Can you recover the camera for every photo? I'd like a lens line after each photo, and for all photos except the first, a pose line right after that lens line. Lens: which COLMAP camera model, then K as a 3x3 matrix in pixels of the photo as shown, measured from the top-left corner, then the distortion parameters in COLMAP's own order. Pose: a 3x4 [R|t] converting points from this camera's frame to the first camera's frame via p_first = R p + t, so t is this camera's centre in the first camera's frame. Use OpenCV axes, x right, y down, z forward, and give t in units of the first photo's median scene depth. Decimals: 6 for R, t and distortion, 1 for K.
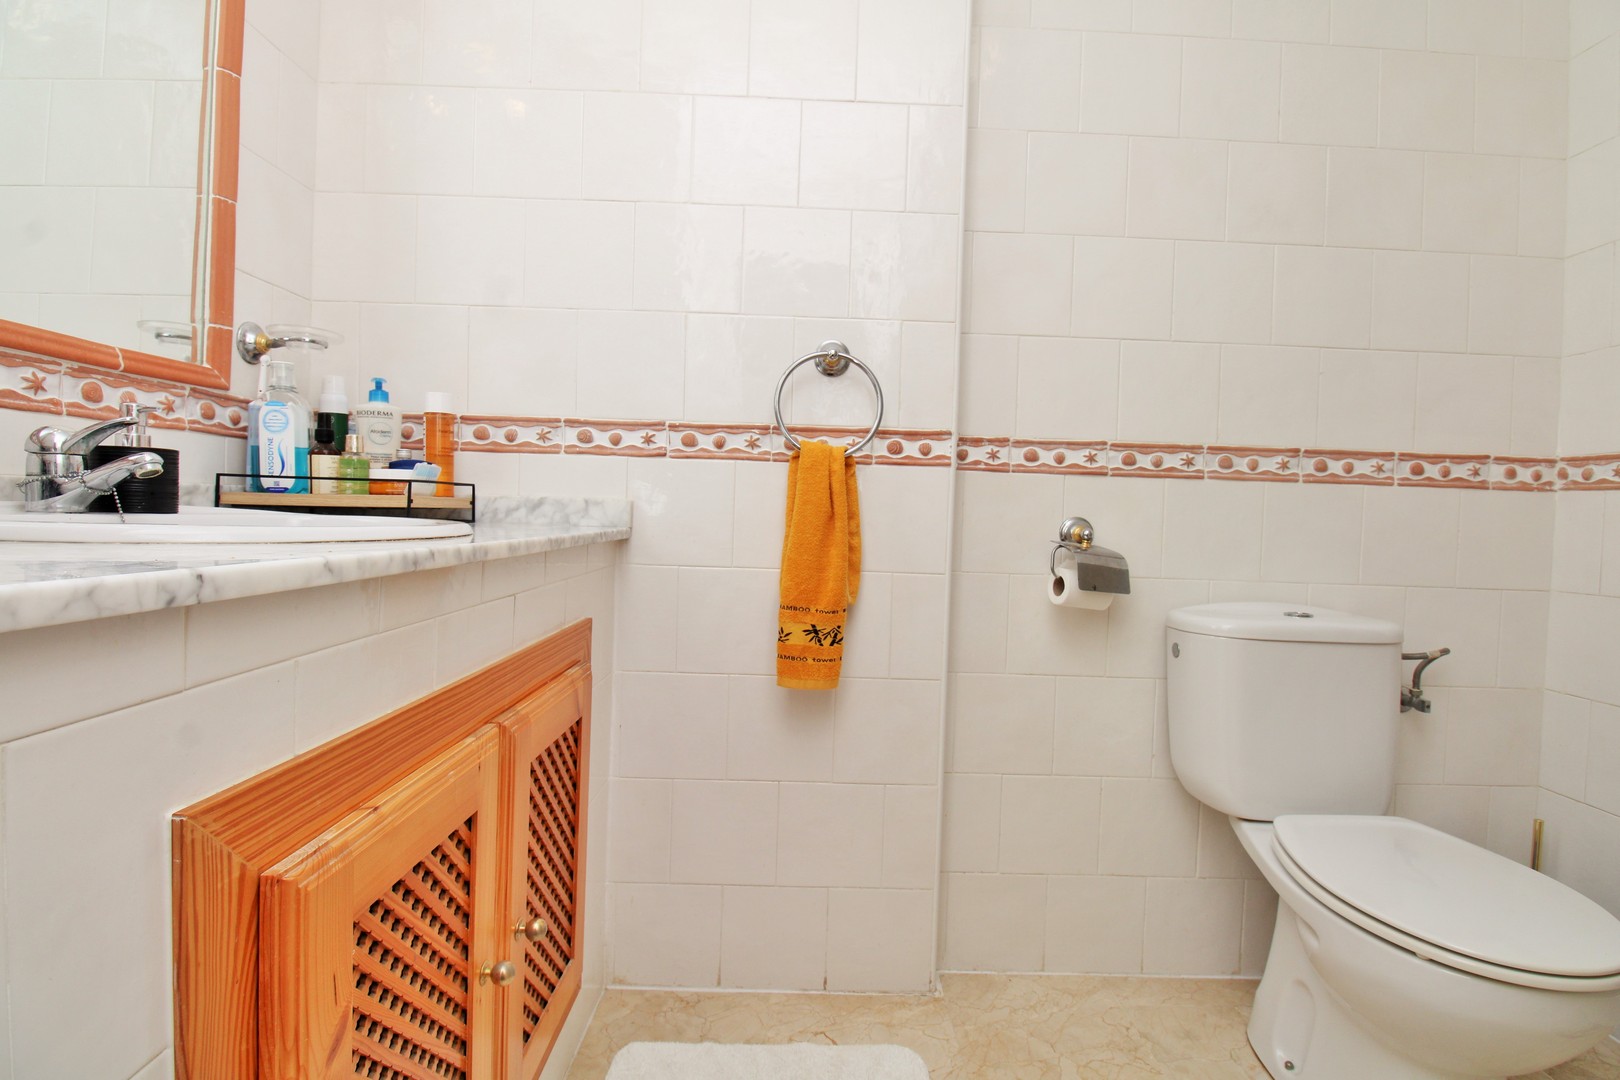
lens RADIAL K [[754.5, 0, 807.7], [0, 754.5, 537.4], [0, 0, 1]] dist [-0.003201, -0.010928]
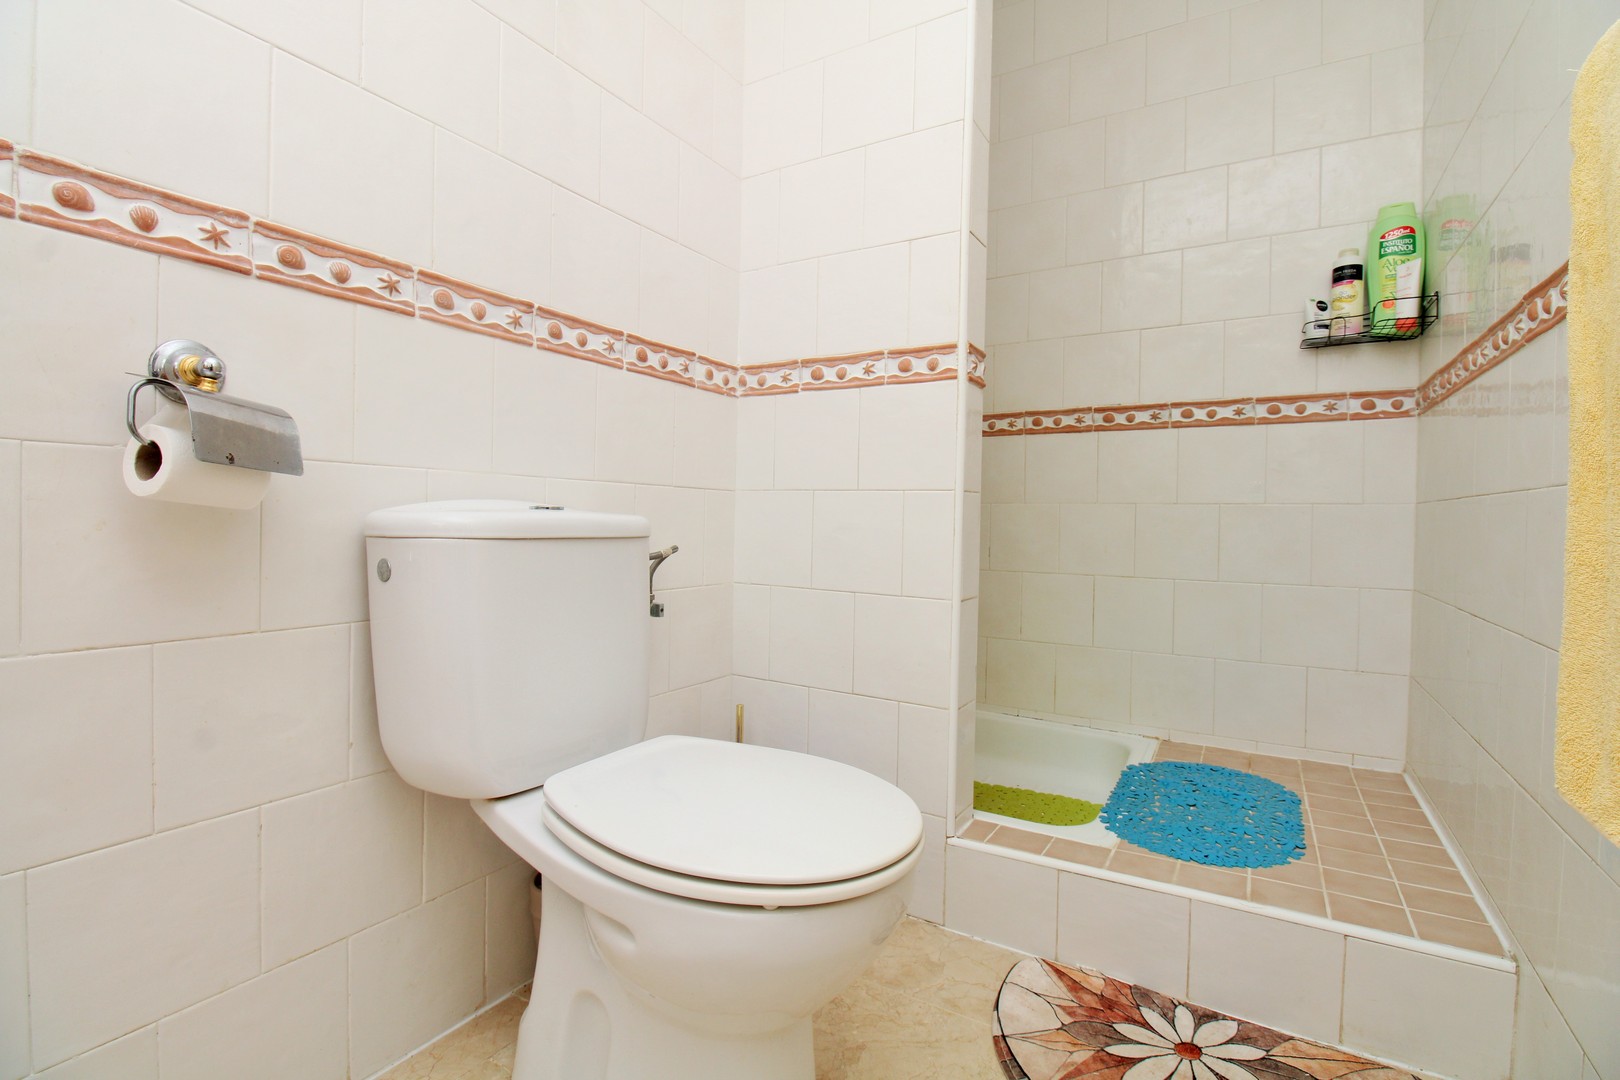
lens RADIAL K [[754.5, 0, 814.3], [0, 754.5, 532.4], [0, 0, 1]] dist [-0.003201, -0.010928]
pose [[0.516865, -0.036248, 0.855299, 0.128136], [0.012148, 0.999313, 0.035010, 0.095728], [-0.855981, -0.007705, 0.516950, 0.344328]]
